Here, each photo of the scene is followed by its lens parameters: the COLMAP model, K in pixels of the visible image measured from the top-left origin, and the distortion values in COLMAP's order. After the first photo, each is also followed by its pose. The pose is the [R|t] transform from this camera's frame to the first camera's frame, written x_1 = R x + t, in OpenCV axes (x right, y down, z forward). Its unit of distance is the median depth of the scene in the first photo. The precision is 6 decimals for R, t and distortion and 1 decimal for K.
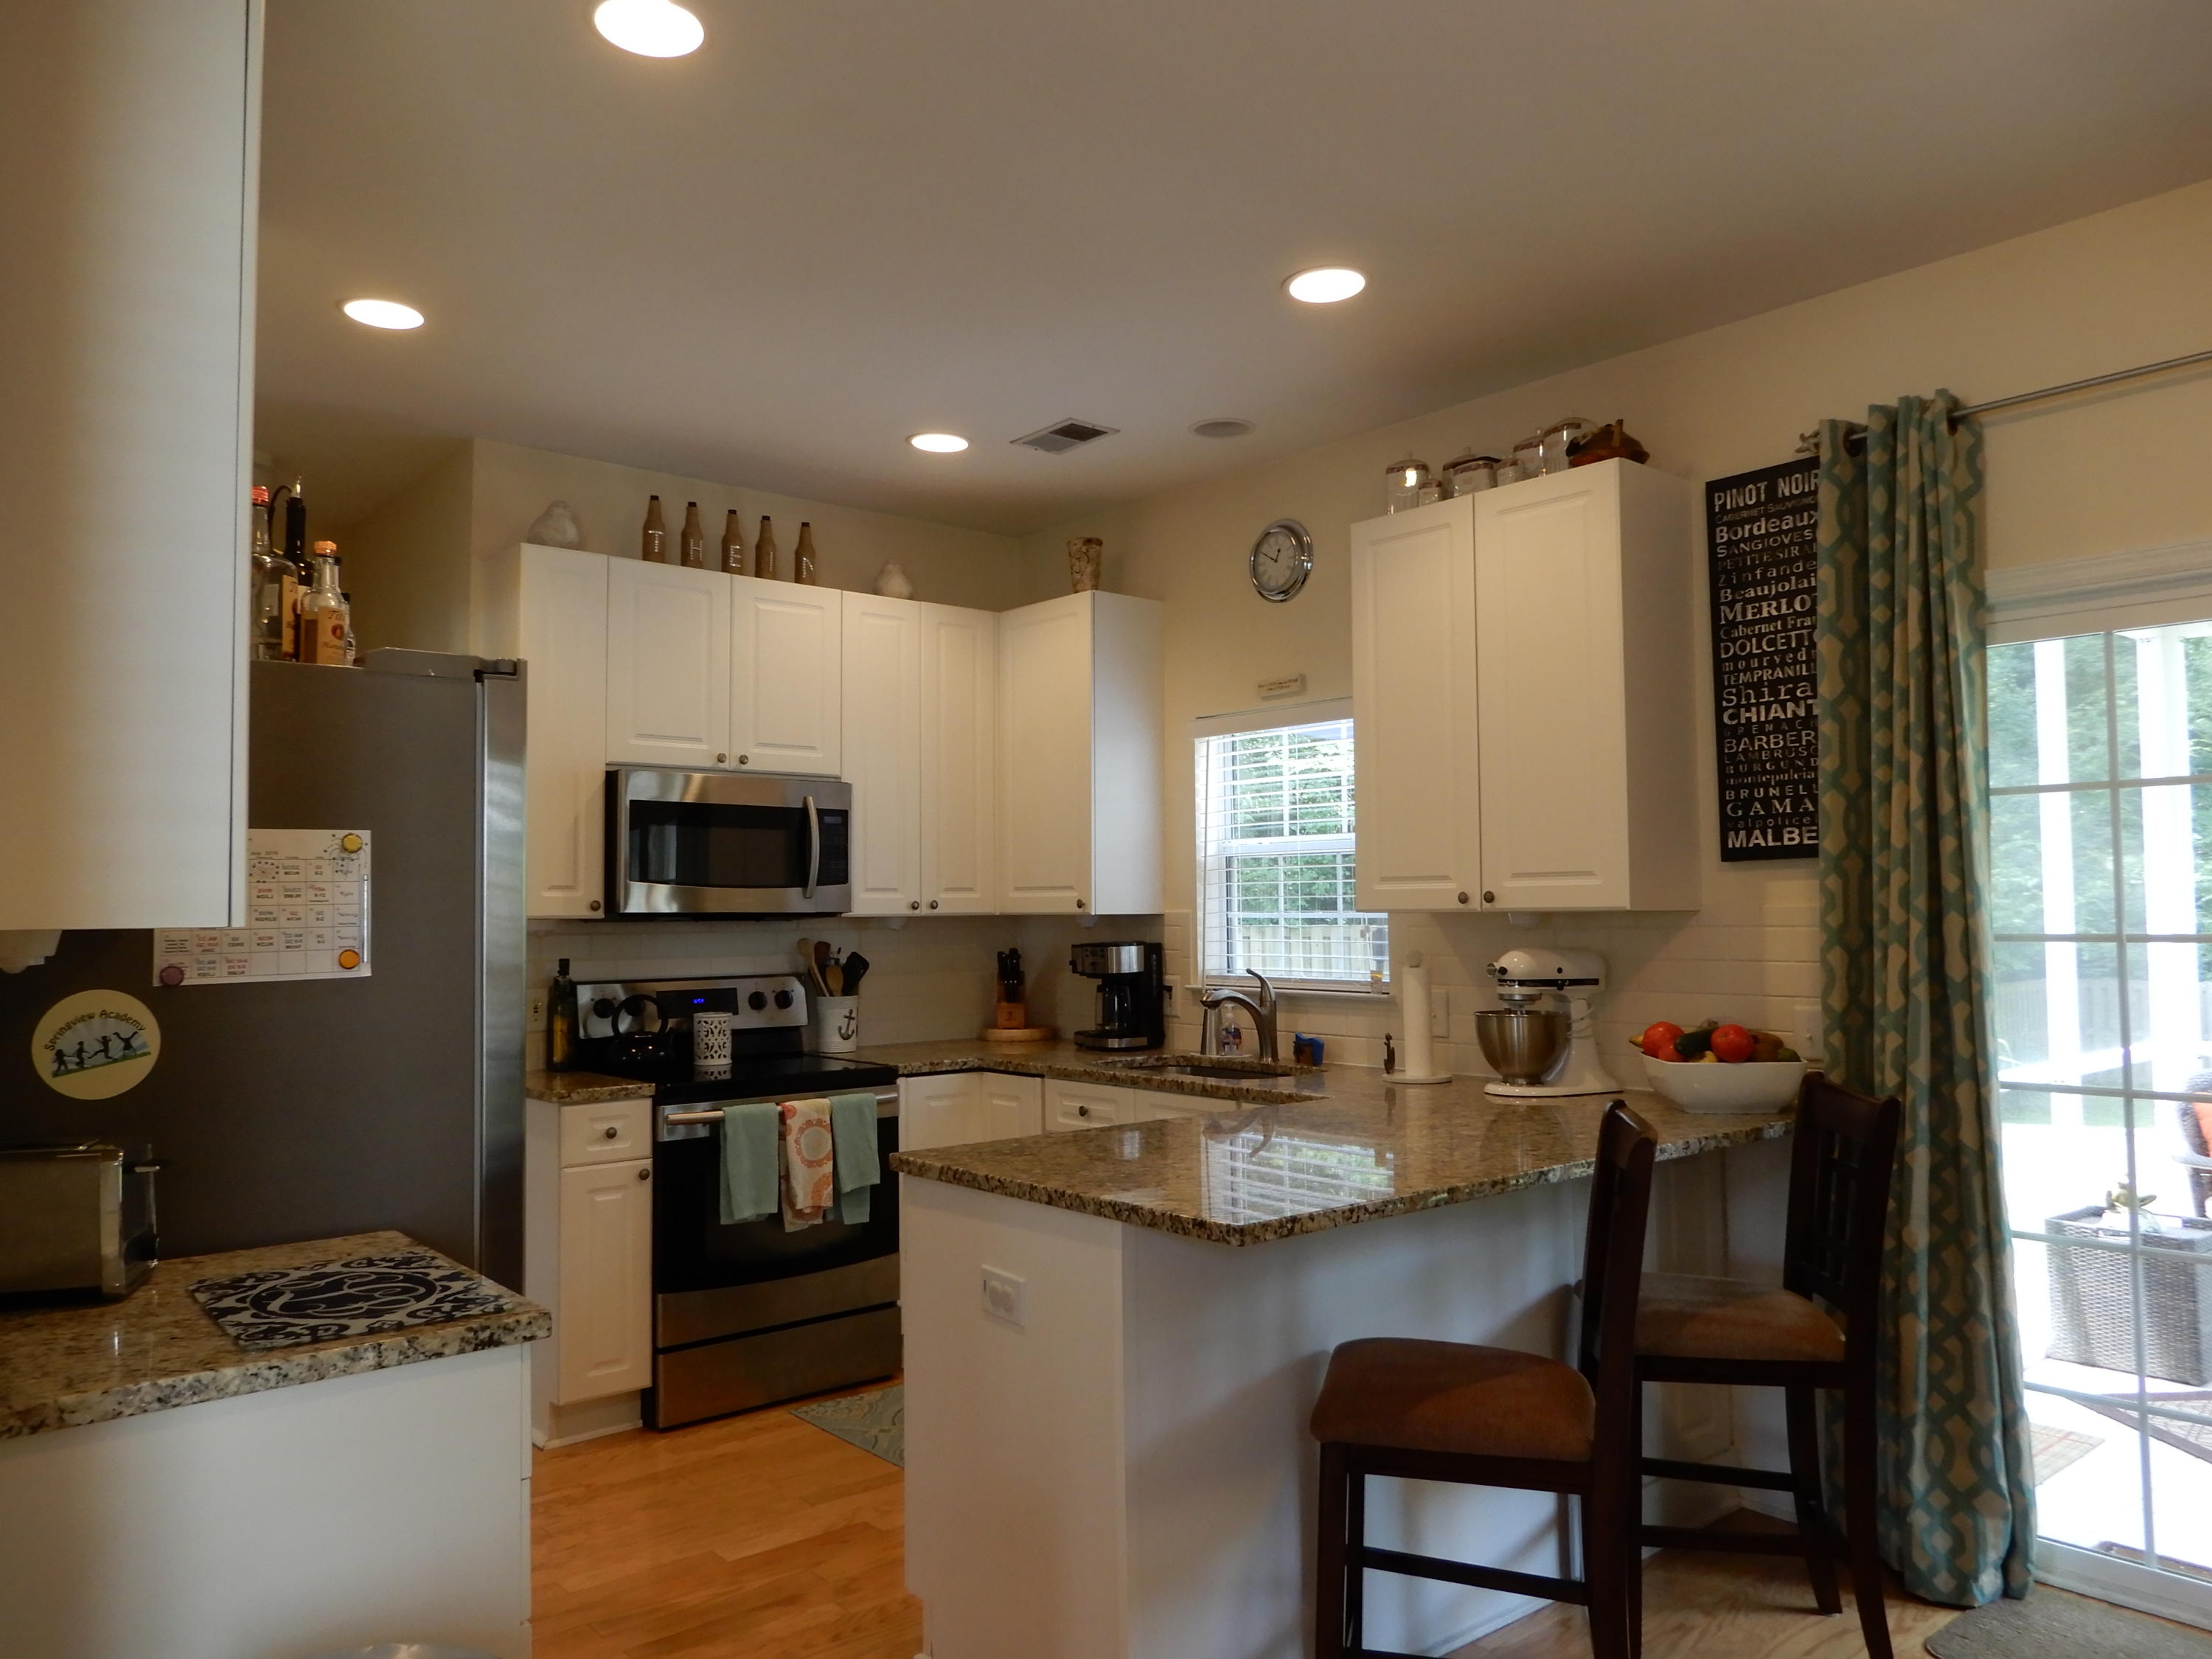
lens RADIAL K [[1570.6, 0, 1099.9], [0, 1570.6, 832.3], [0, 0, 1]] dist [0.005108, -0.008100]
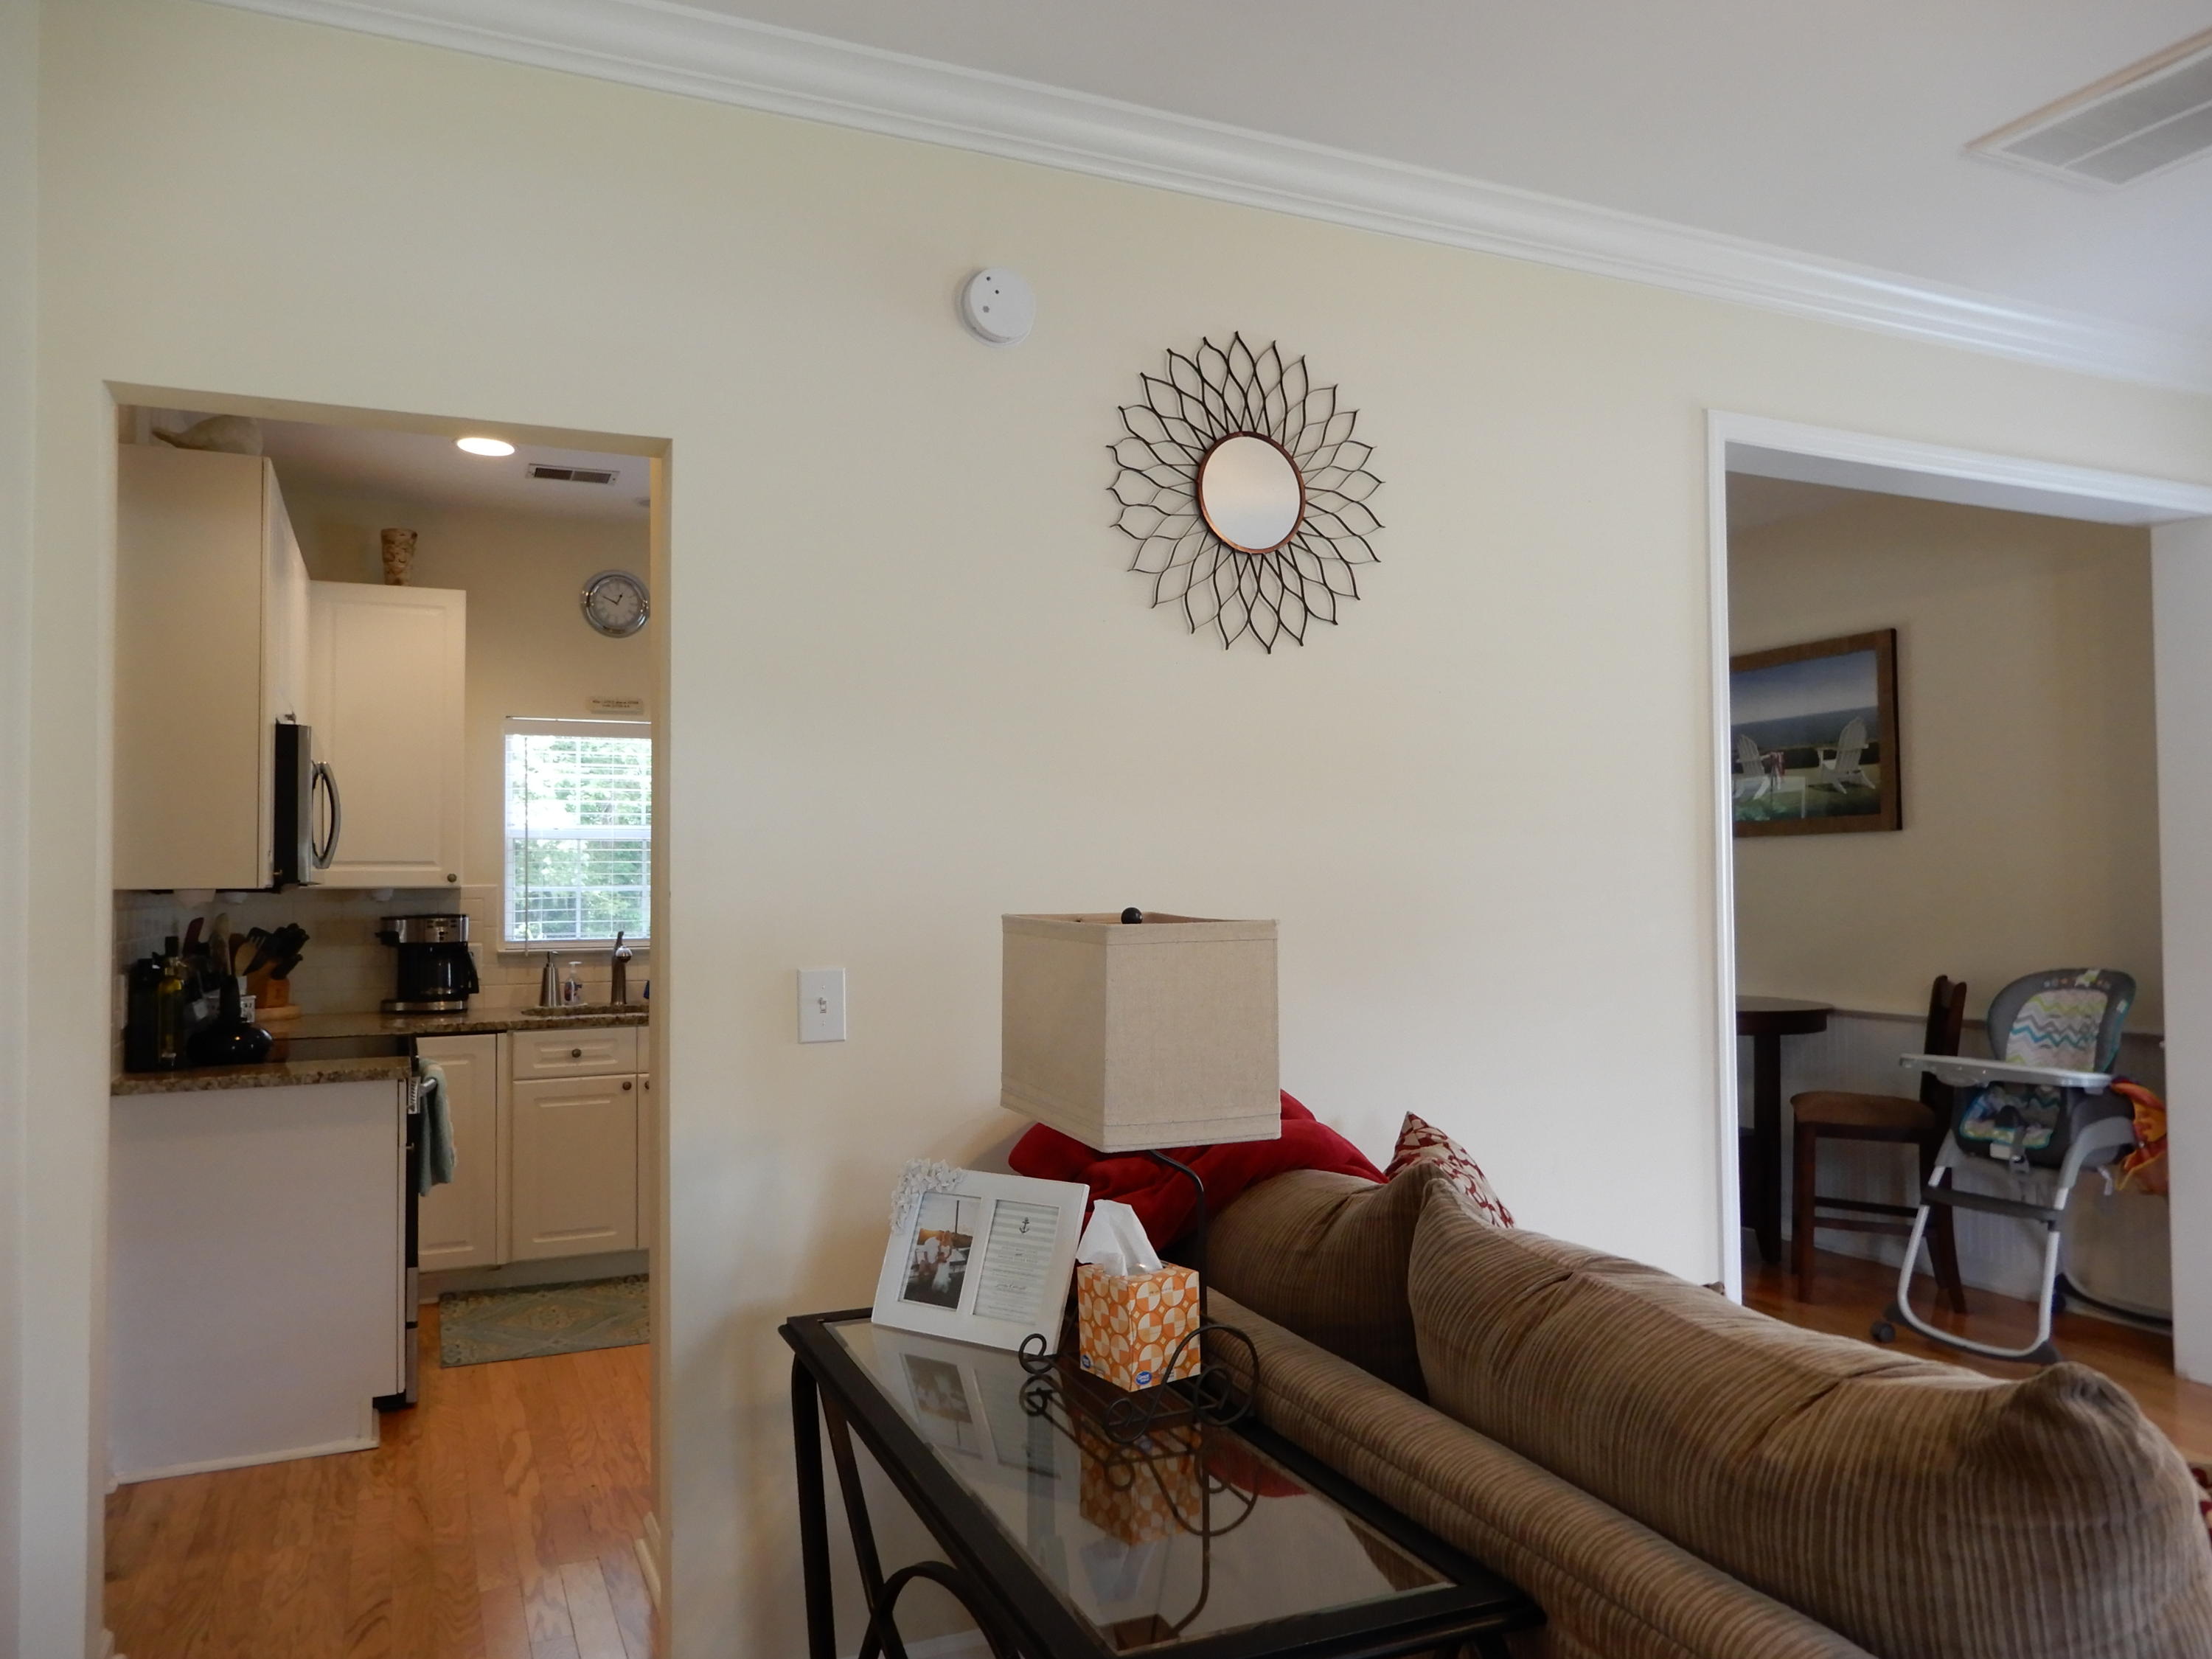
lens RADIAL K [[1570.6, 0, 1110.3], [0, 1570.6, 826.7], [0, 0, 1]] dist [0.005108, -0.008100]
pose [[0.277294, 0.041951, 0.959869, -1.280658], [-0.042036, 0.998619, -0.031501, 0.034916], [-0.959865, -0.031614, 0.278674, 0.361174]]
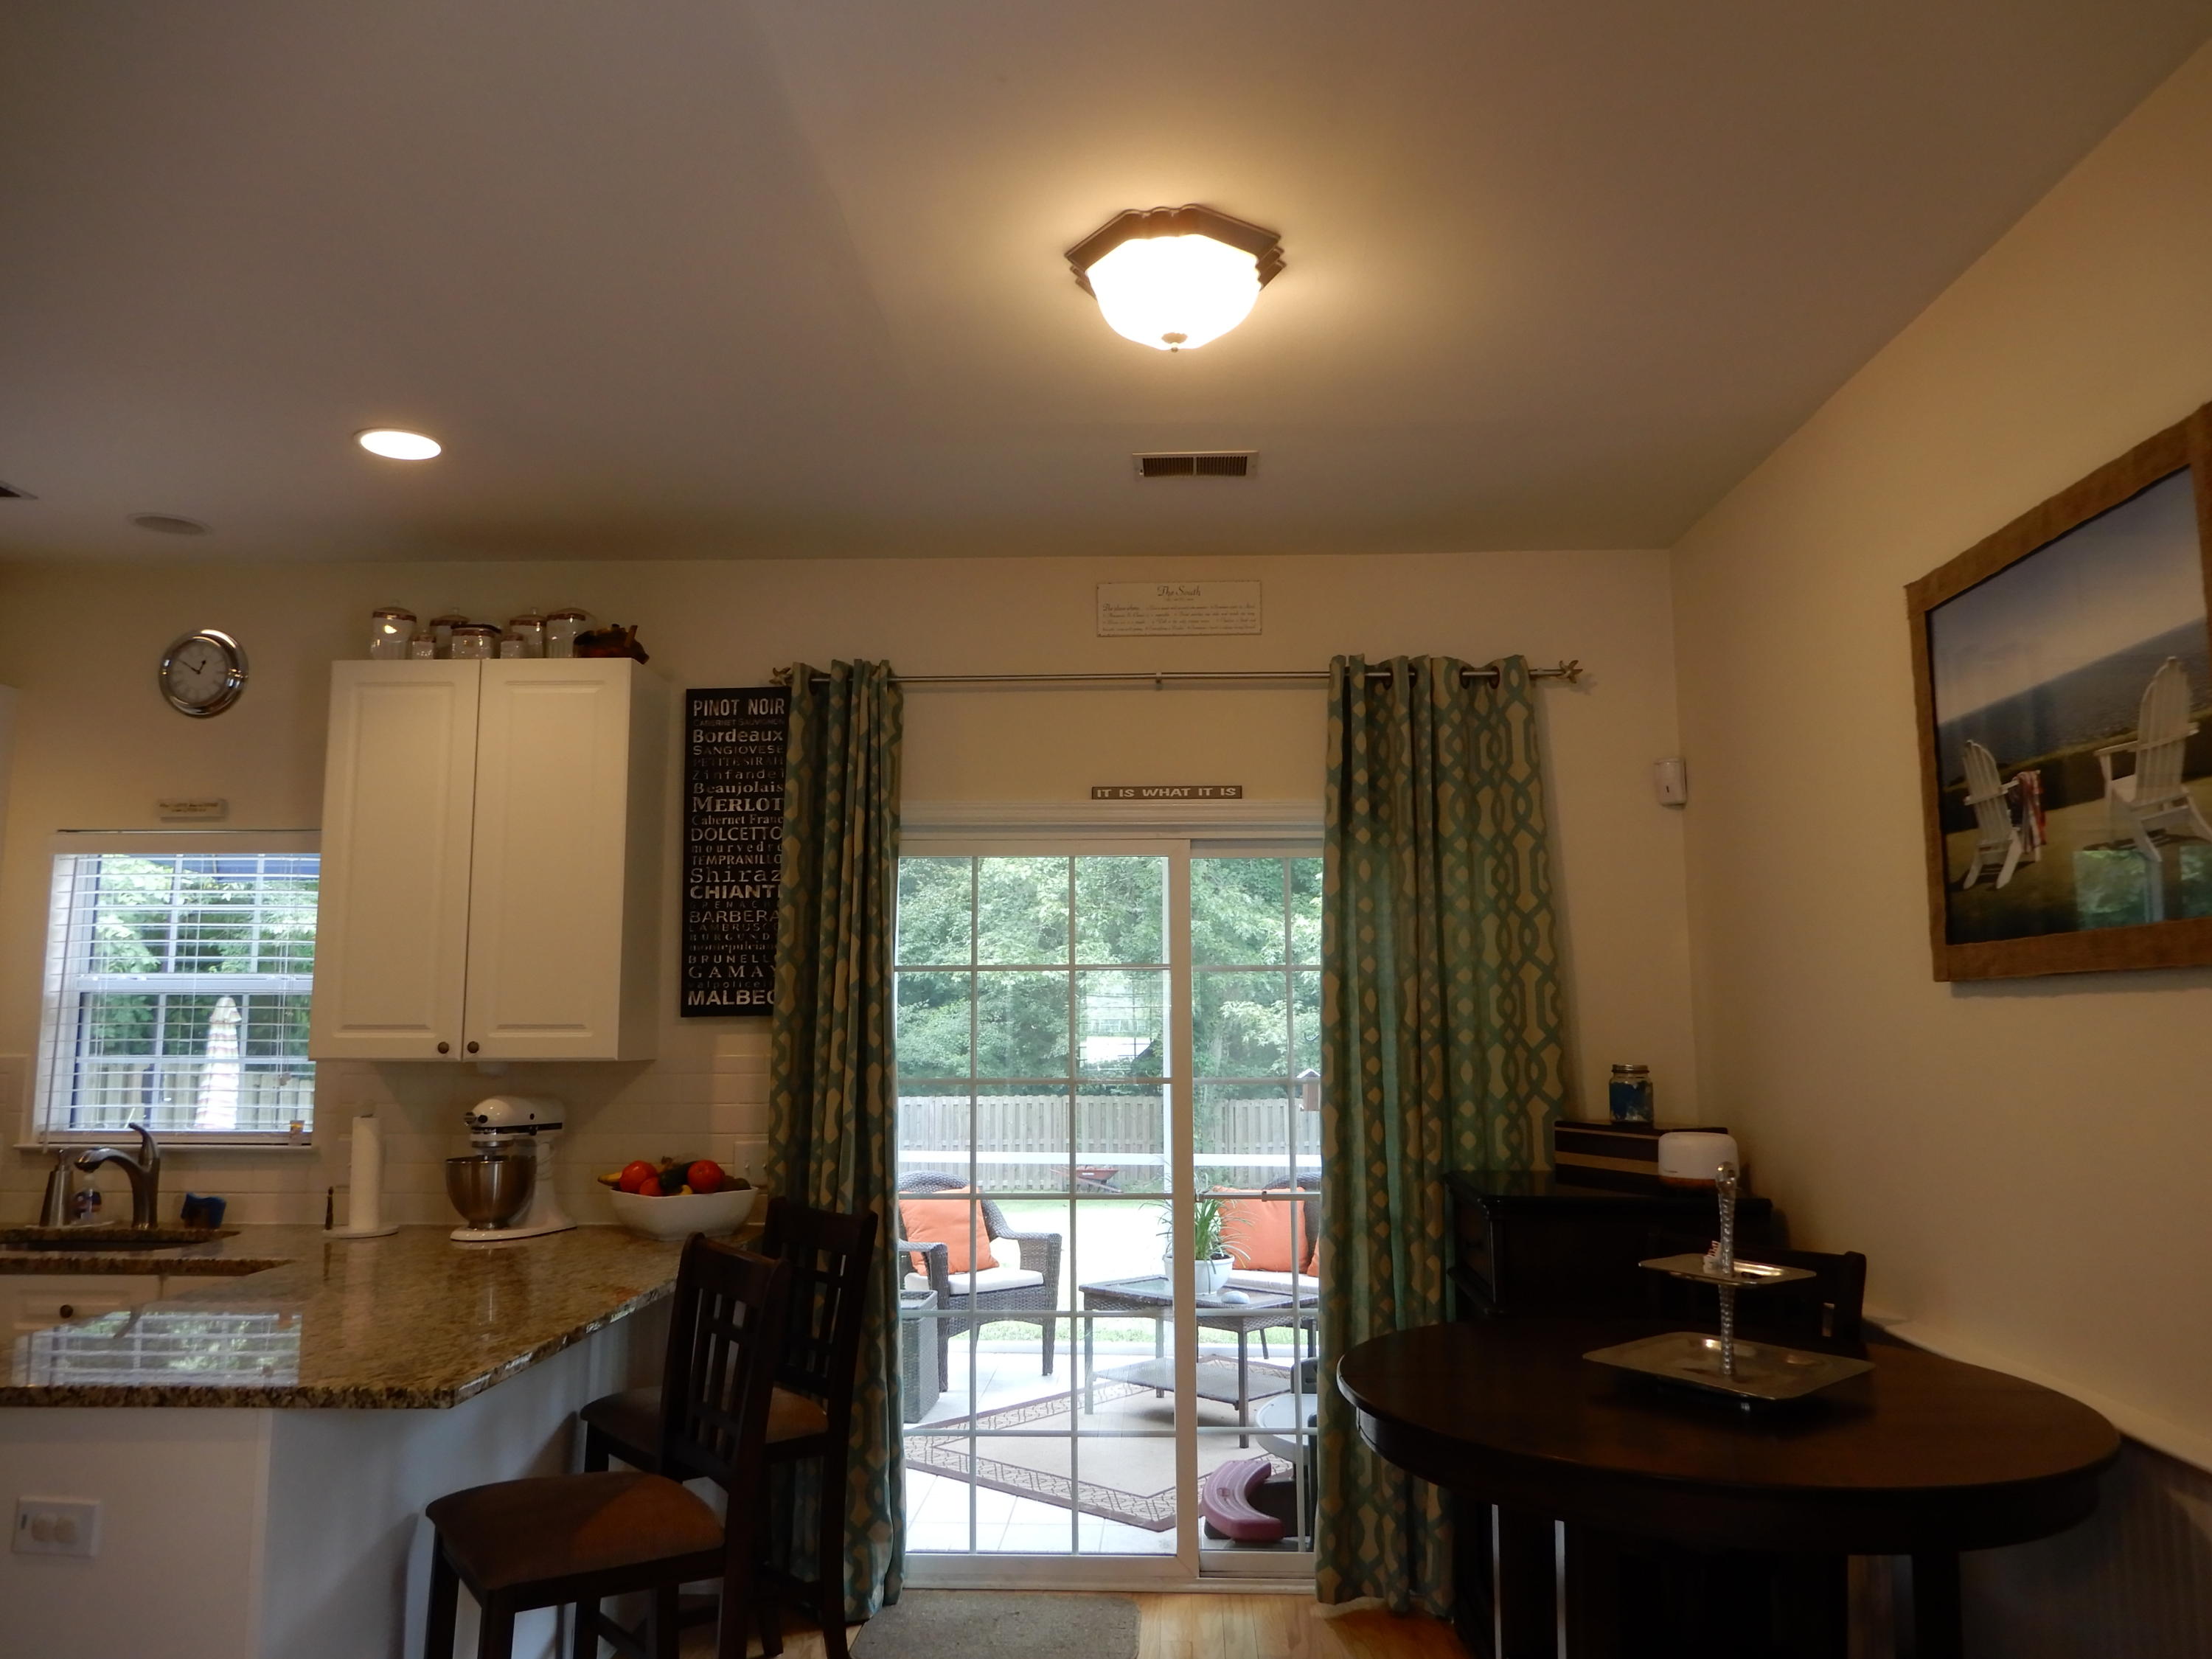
lens RADIAL K [[1570.6, 0, 1094.2], [0, 1570.6, 829.5], [0, 0, 1]] dist [0.005108, -0.008100]
pose [[0.681546, 0.099161, 0.725025, -0.250768], [-0.041996, 0.994444, -0.096532, -0.019726], [-0.730569, 0.035343, 0.681924, -0.013983]]
